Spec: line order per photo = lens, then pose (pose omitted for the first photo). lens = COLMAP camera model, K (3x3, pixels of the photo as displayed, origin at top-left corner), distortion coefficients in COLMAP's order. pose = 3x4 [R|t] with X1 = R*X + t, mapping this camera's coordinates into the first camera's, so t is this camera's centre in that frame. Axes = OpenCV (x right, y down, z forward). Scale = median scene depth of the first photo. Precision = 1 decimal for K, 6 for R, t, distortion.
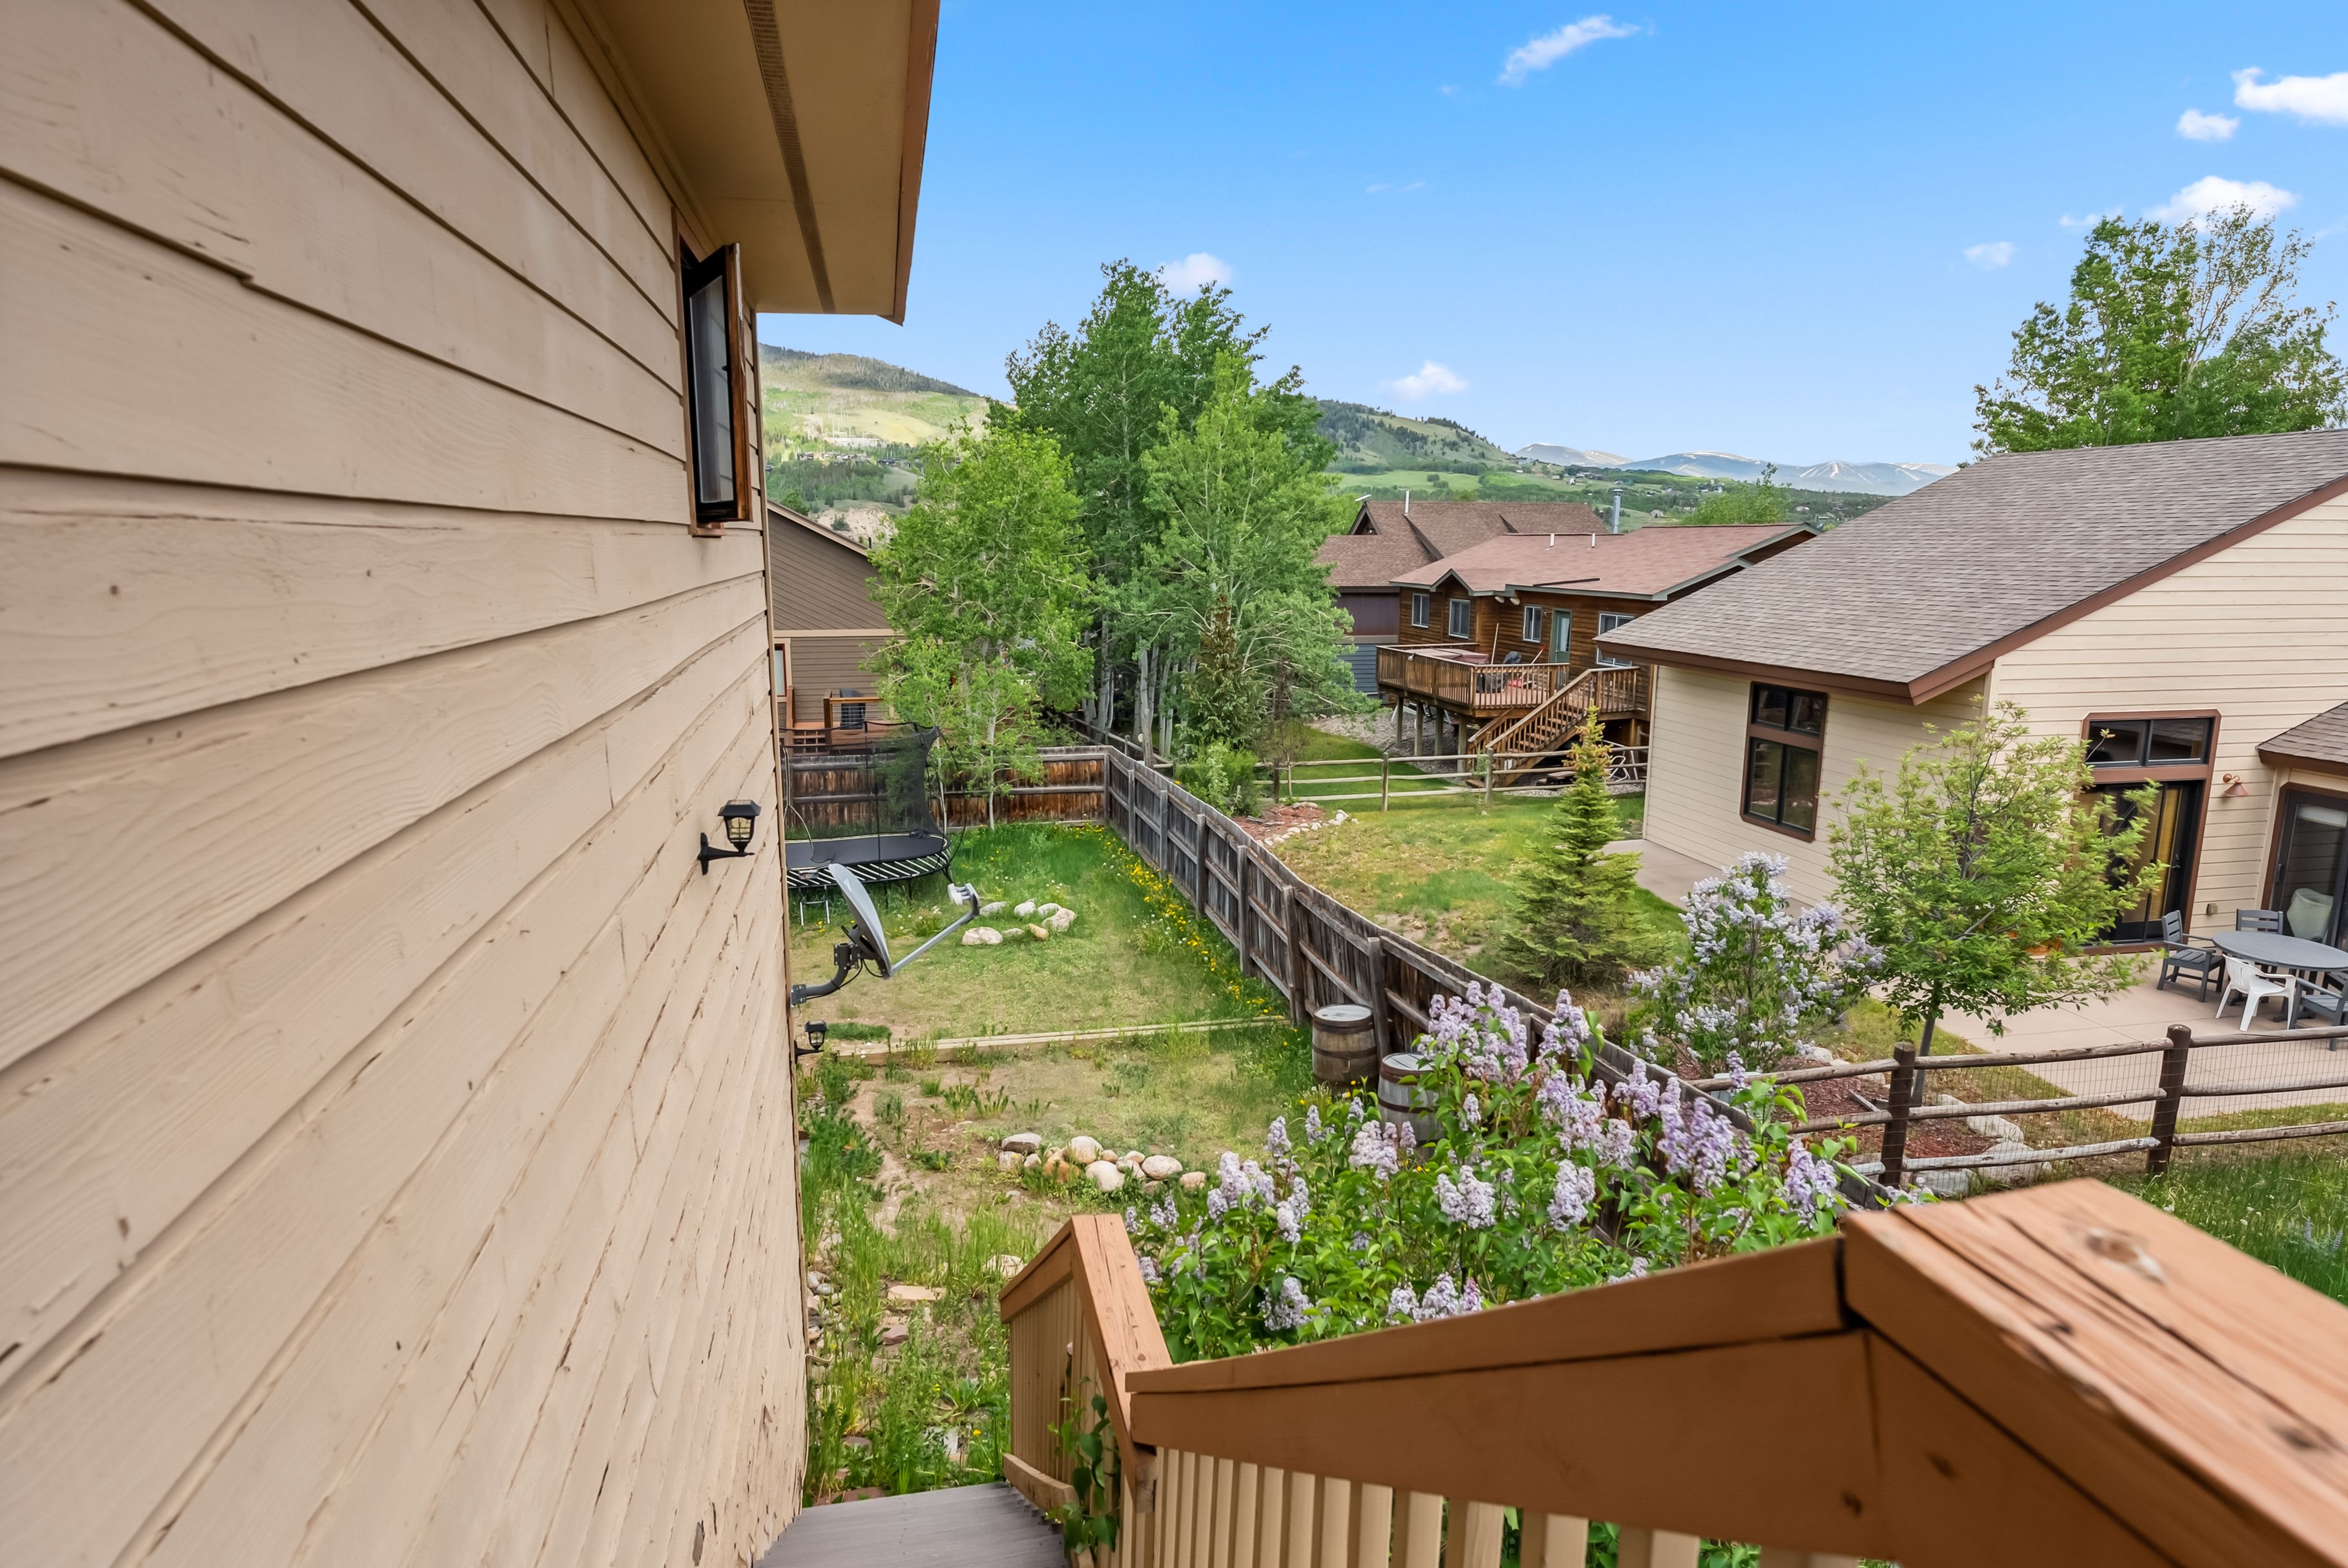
lens RADIAL K [[1352.9, 0, 1174.0], [0, 1352.9, 784.0], [0, 0, 1]] dist [-0.040503, -0.000104]
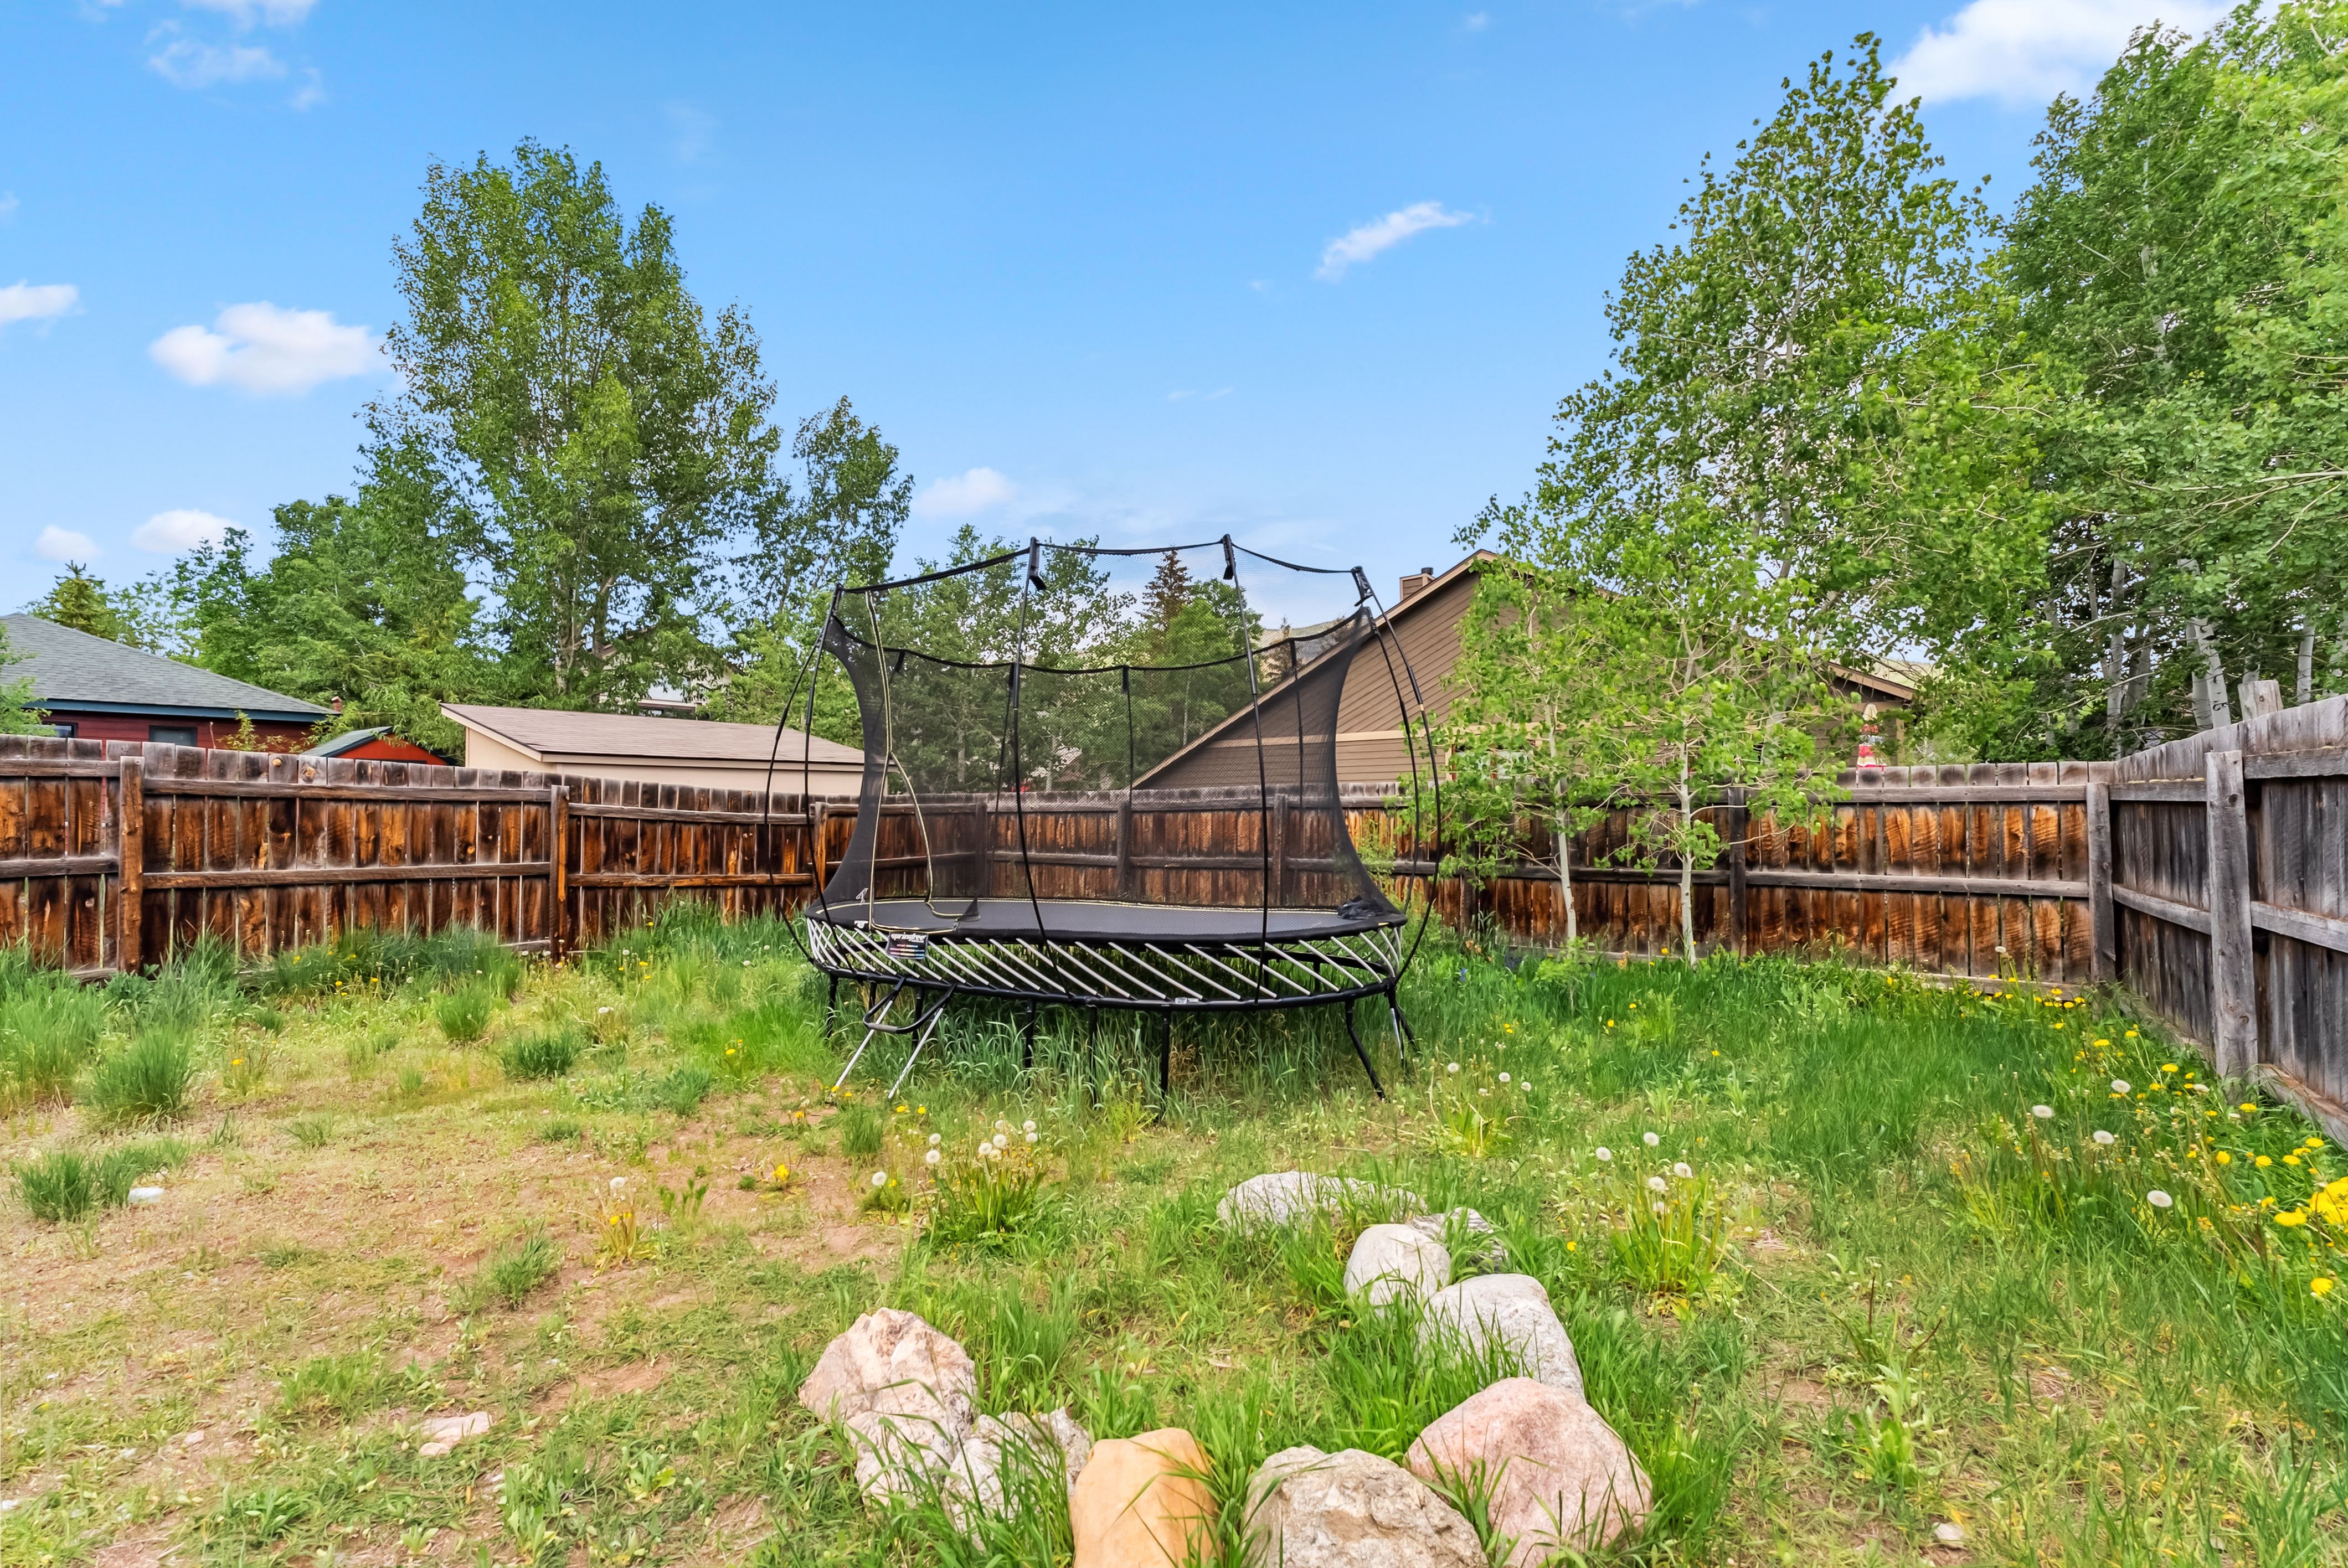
lens RADIAL K [[946.5, 0, 1183.0], [0, 946.5, 790.6], [0, 0, 1]] dist [0.002623, -0.000250]
pose [[0.674707, -0.023020, -0.737727, -0.029218], [-0.120785, 0.982595, -0.141129, 0.039943], [0.728136, 0.184327, 0.660183, 0.681328]]
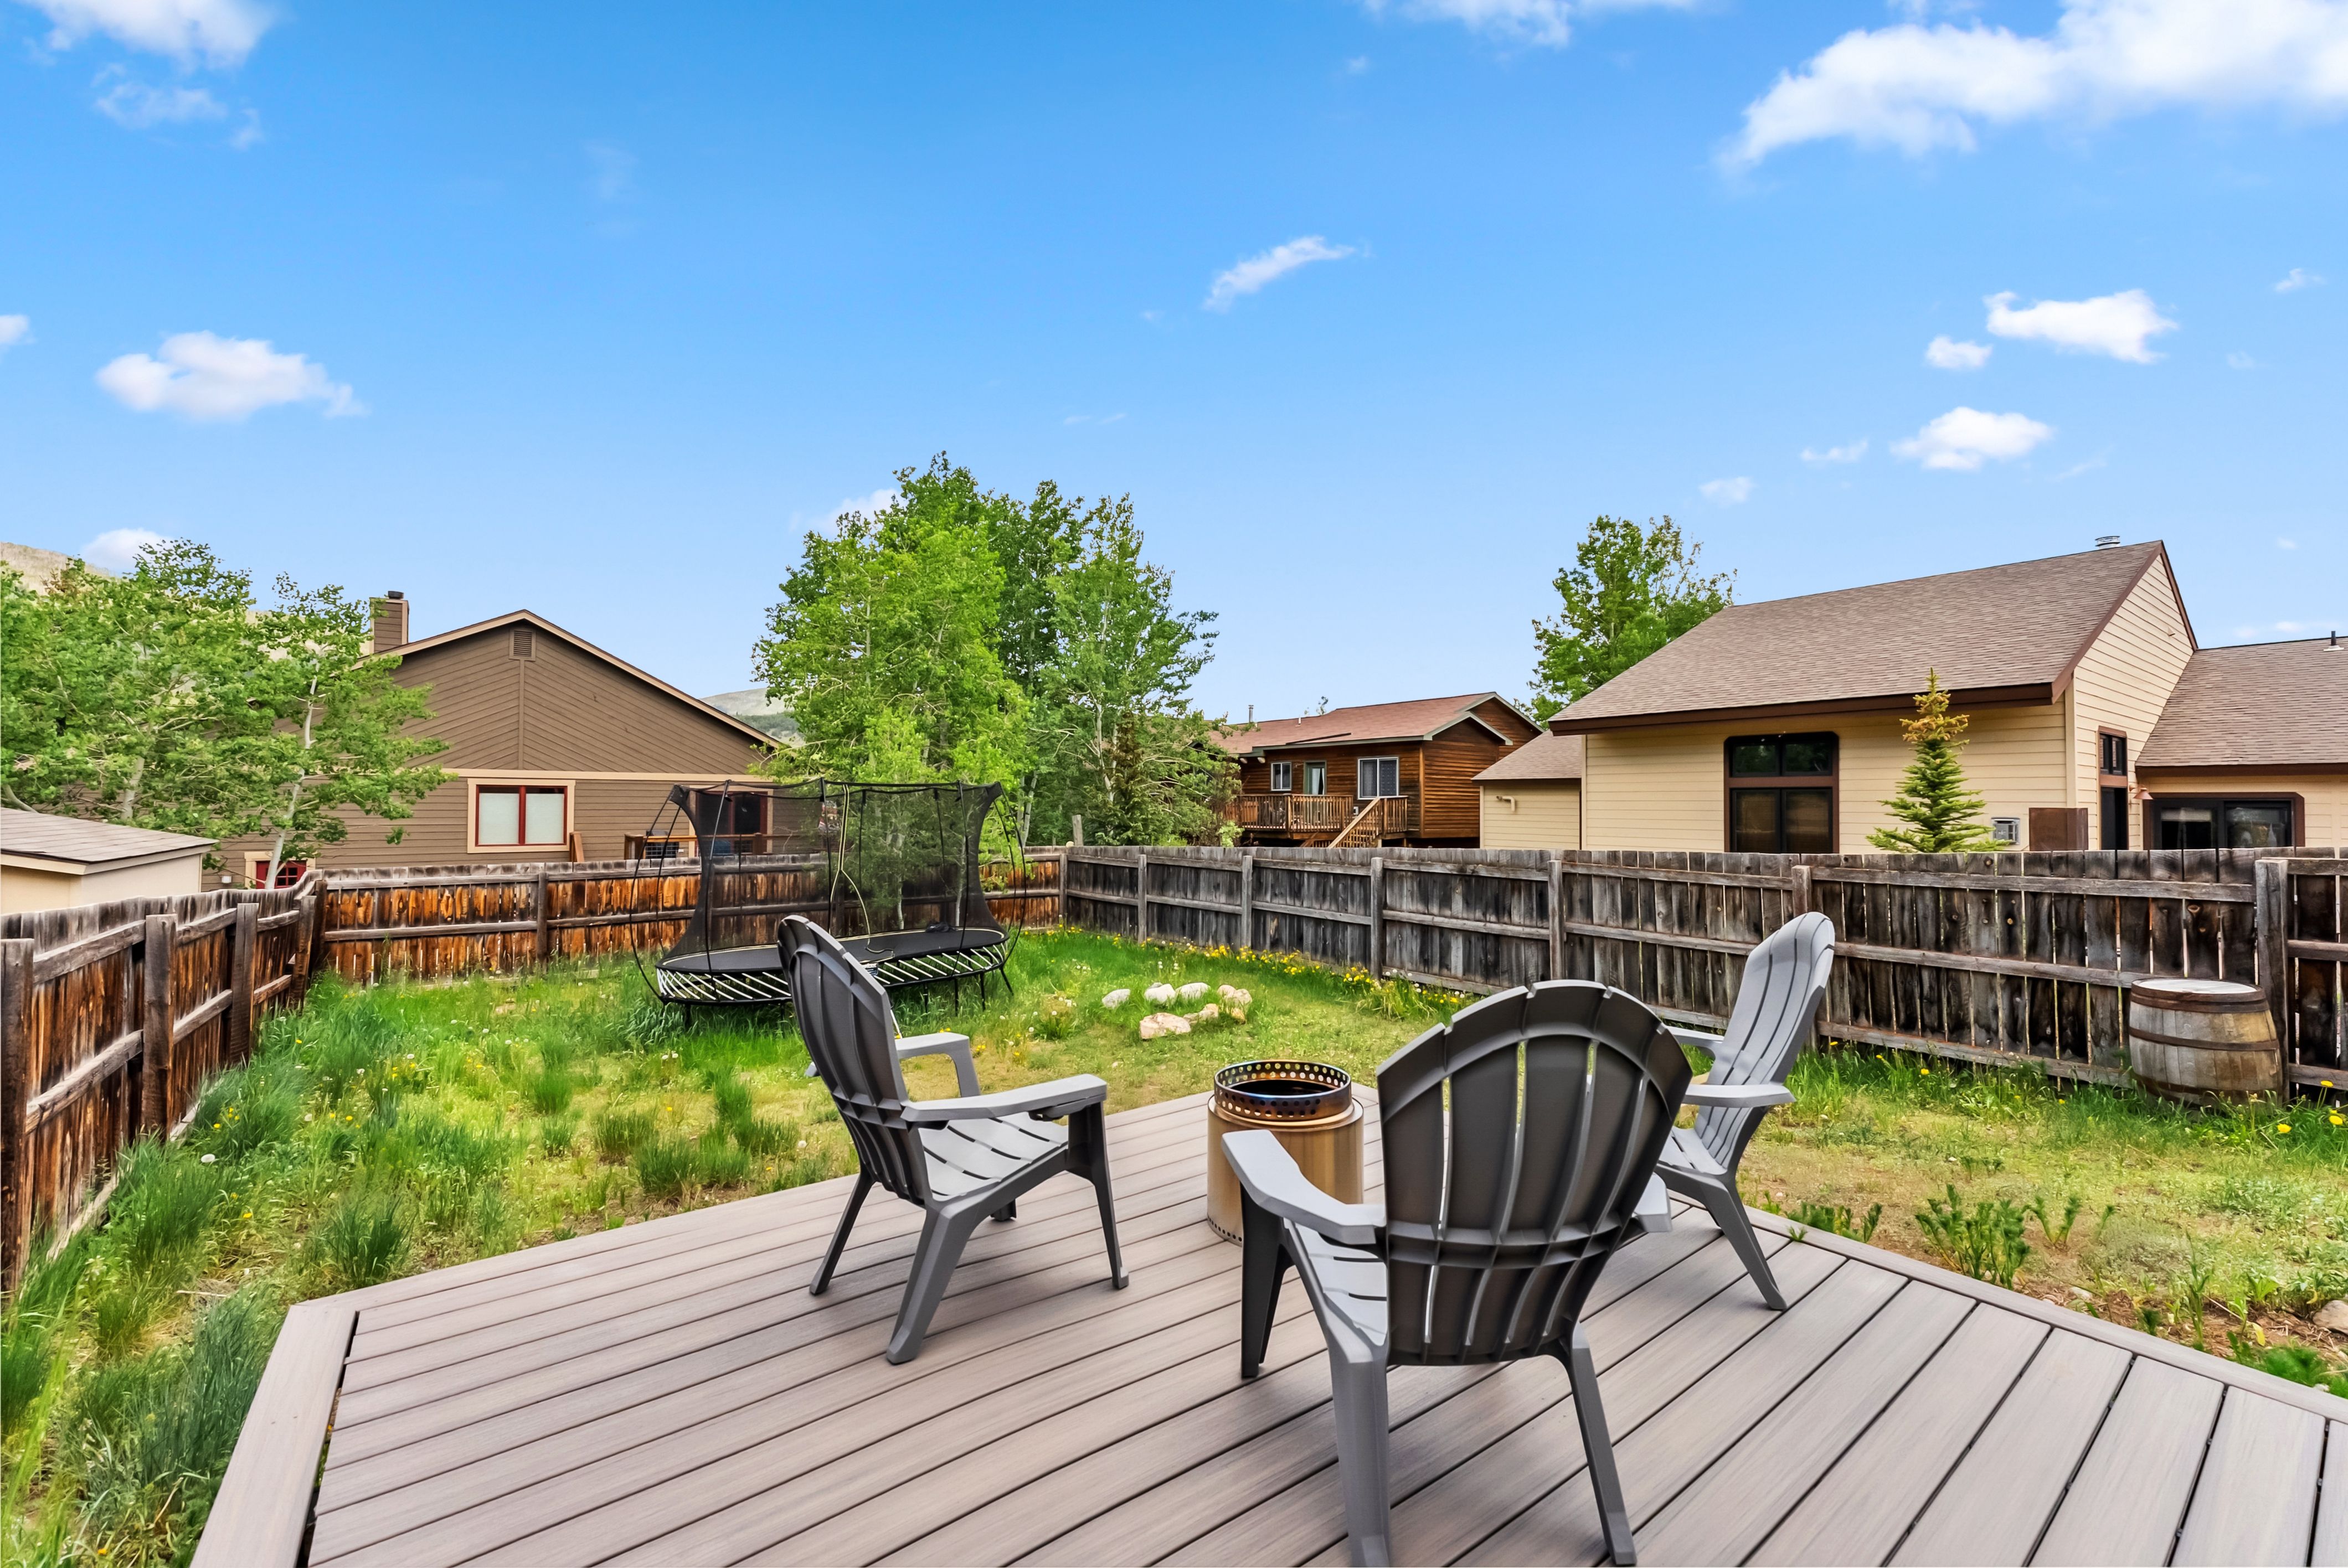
lens RADIAL K [[946.5, 0, 1183.0], [0, 946.5, 790.6], [0, 0, 1]] dist [0.002623, -0.000250]
pose [[0.907640, 0.007569, 0.419682, -0.251633], [0.073658, 0.981451, -0.177001, 0.057245], [-0.413236, 0.191566, 0.890246, 0.370668]]
